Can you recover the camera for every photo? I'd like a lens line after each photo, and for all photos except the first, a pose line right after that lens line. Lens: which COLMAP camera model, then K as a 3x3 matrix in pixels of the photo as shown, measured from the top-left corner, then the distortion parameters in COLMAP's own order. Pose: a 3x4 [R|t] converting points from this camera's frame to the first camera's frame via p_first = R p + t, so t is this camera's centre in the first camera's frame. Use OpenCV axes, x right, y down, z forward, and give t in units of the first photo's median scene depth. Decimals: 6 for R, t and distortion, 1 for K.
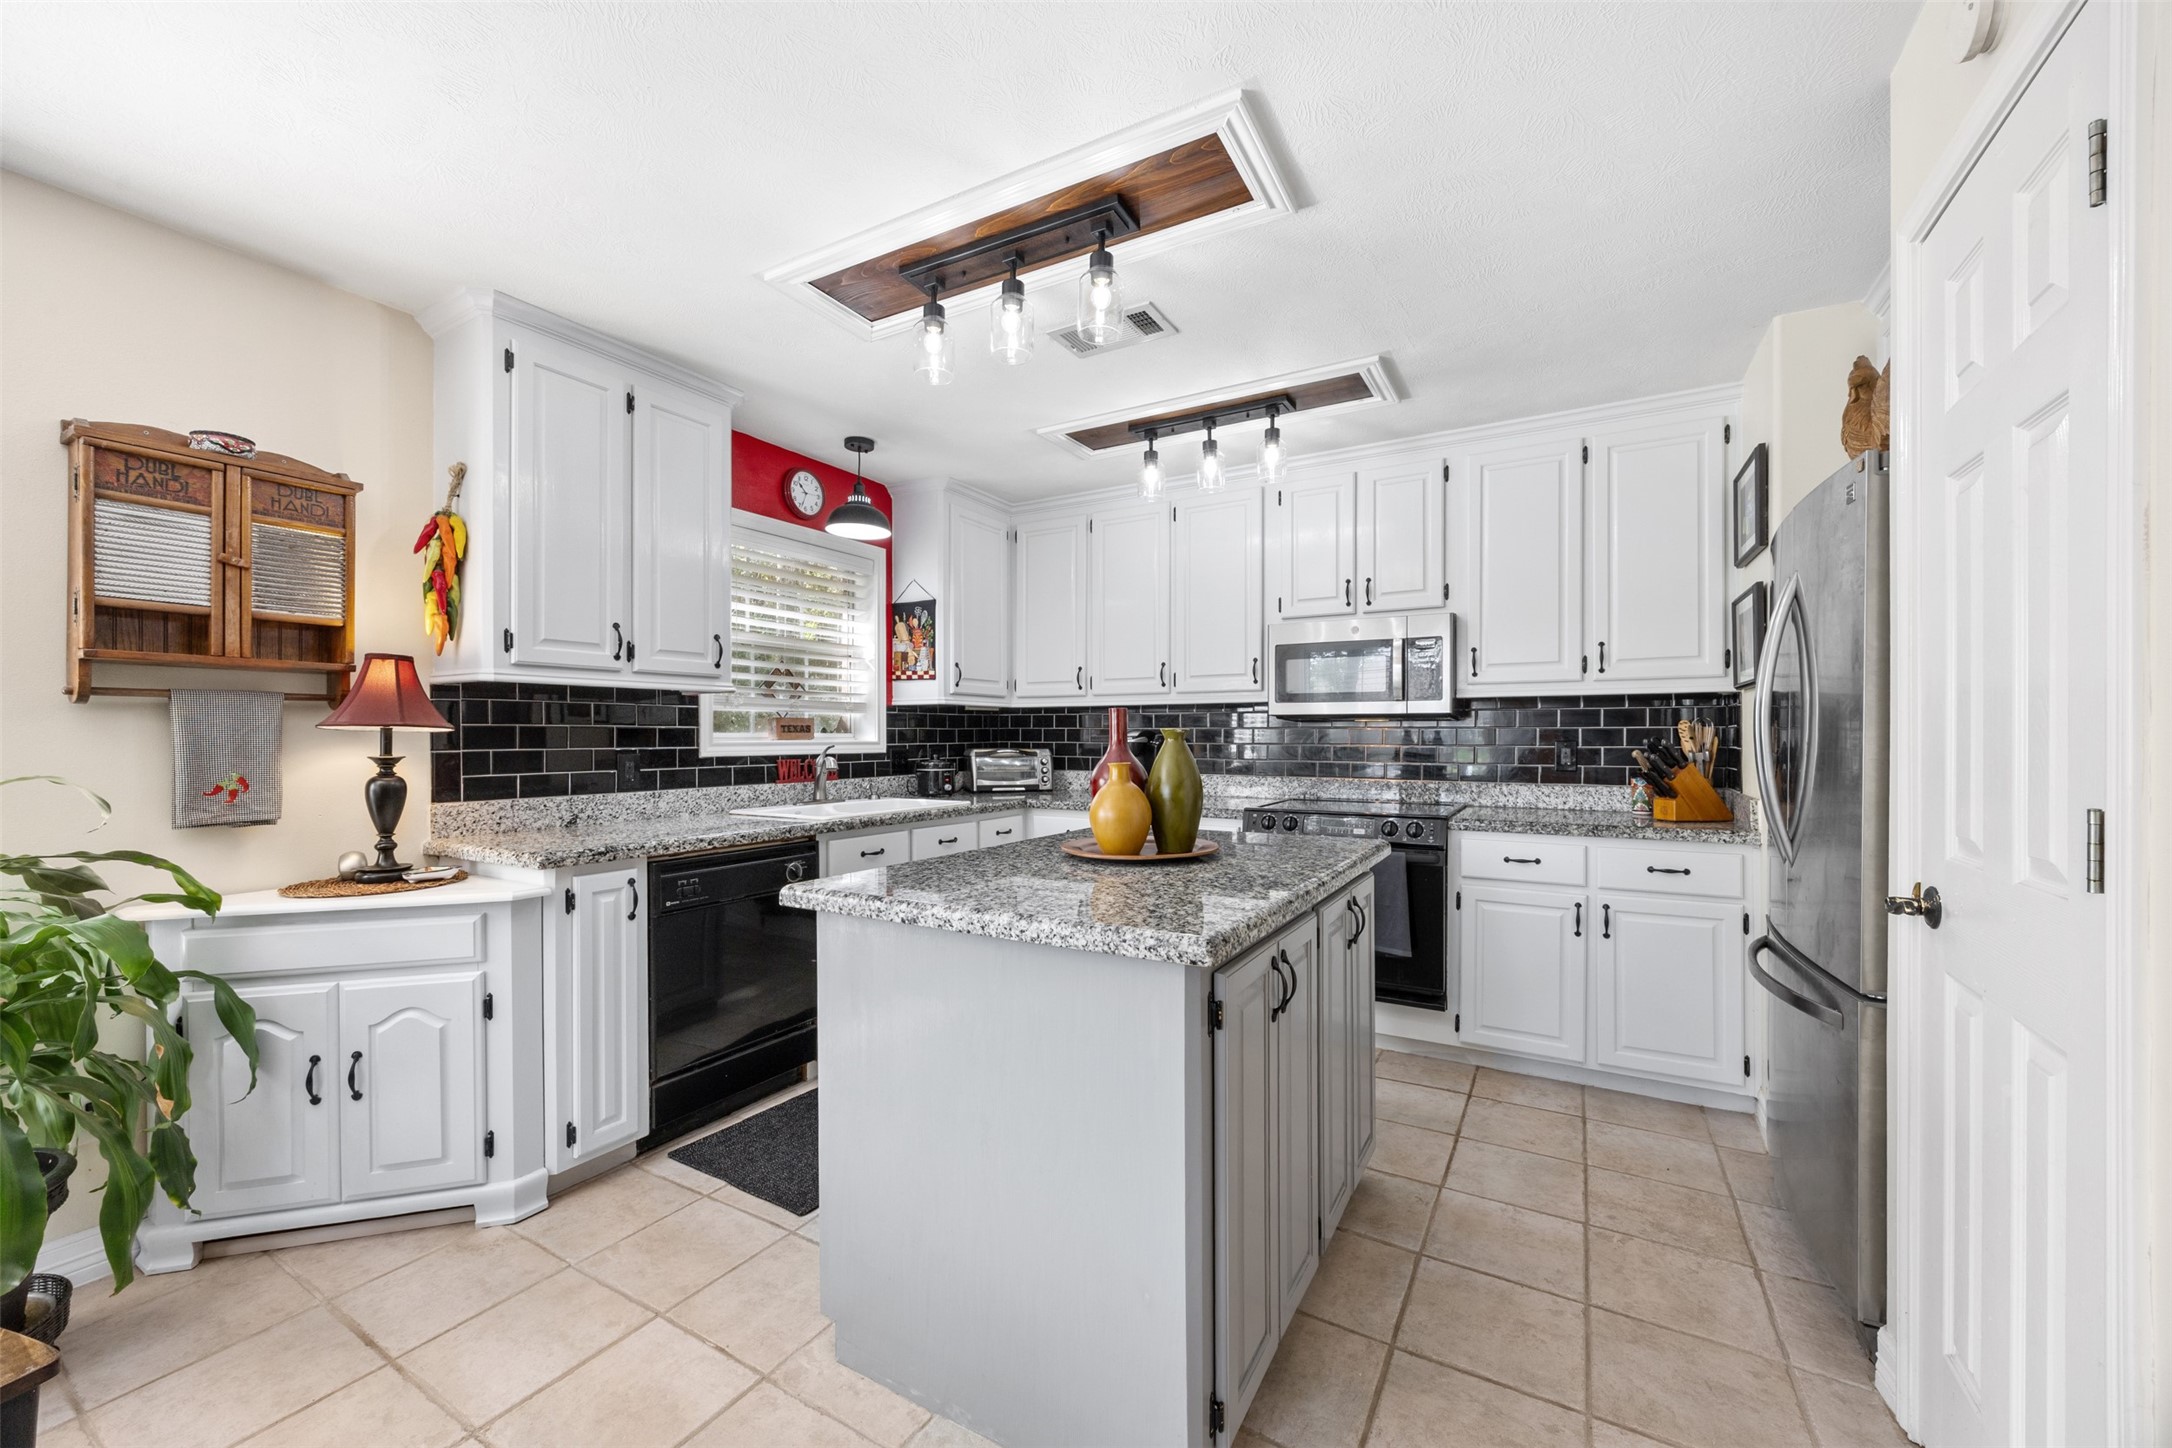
lens RADIAL K [[820.7, 0, 1098.5], [0, 820.7, 737.8], [0, 0, 1]] dist [-0.005276, 0.000989]
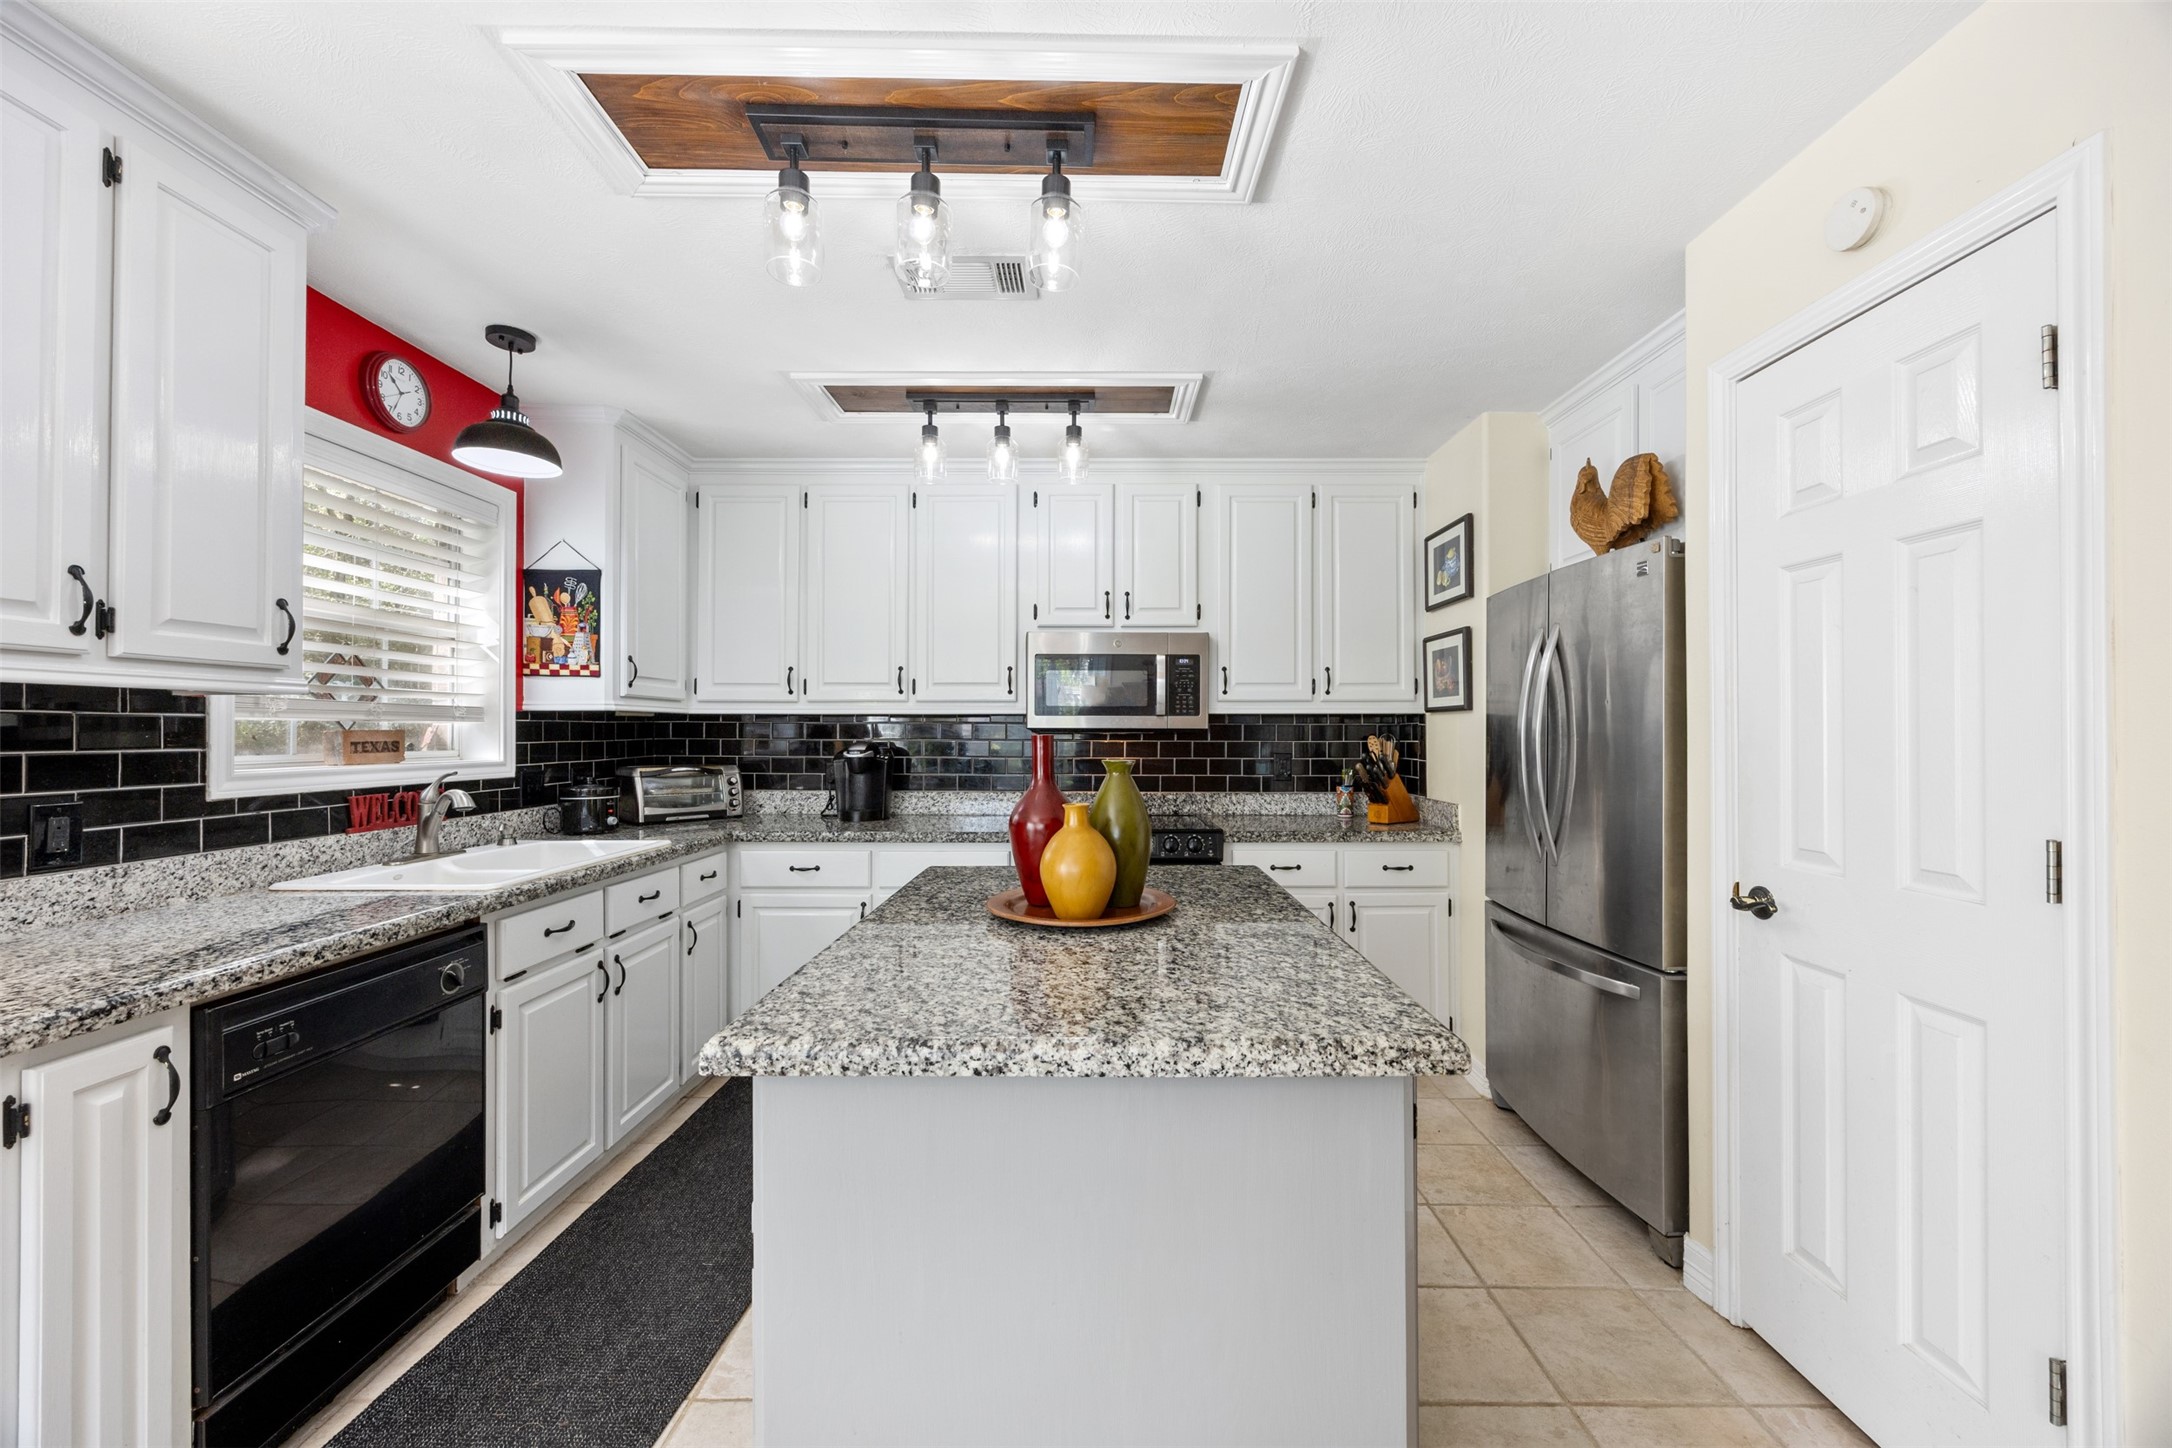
lens RADIAL K [[820.7, 0, 1090.0], [0, 820.7, 726.0], [0, 0, 1]] dist [-0.005276, 0.000989]
pose [[0.870376, 0.004403, 0.492367, -0.288184], [0.000726, 0.999947, -0.010226, -0.030608], [-0.492386, 0.009258, 0.870328, 0.220450]]
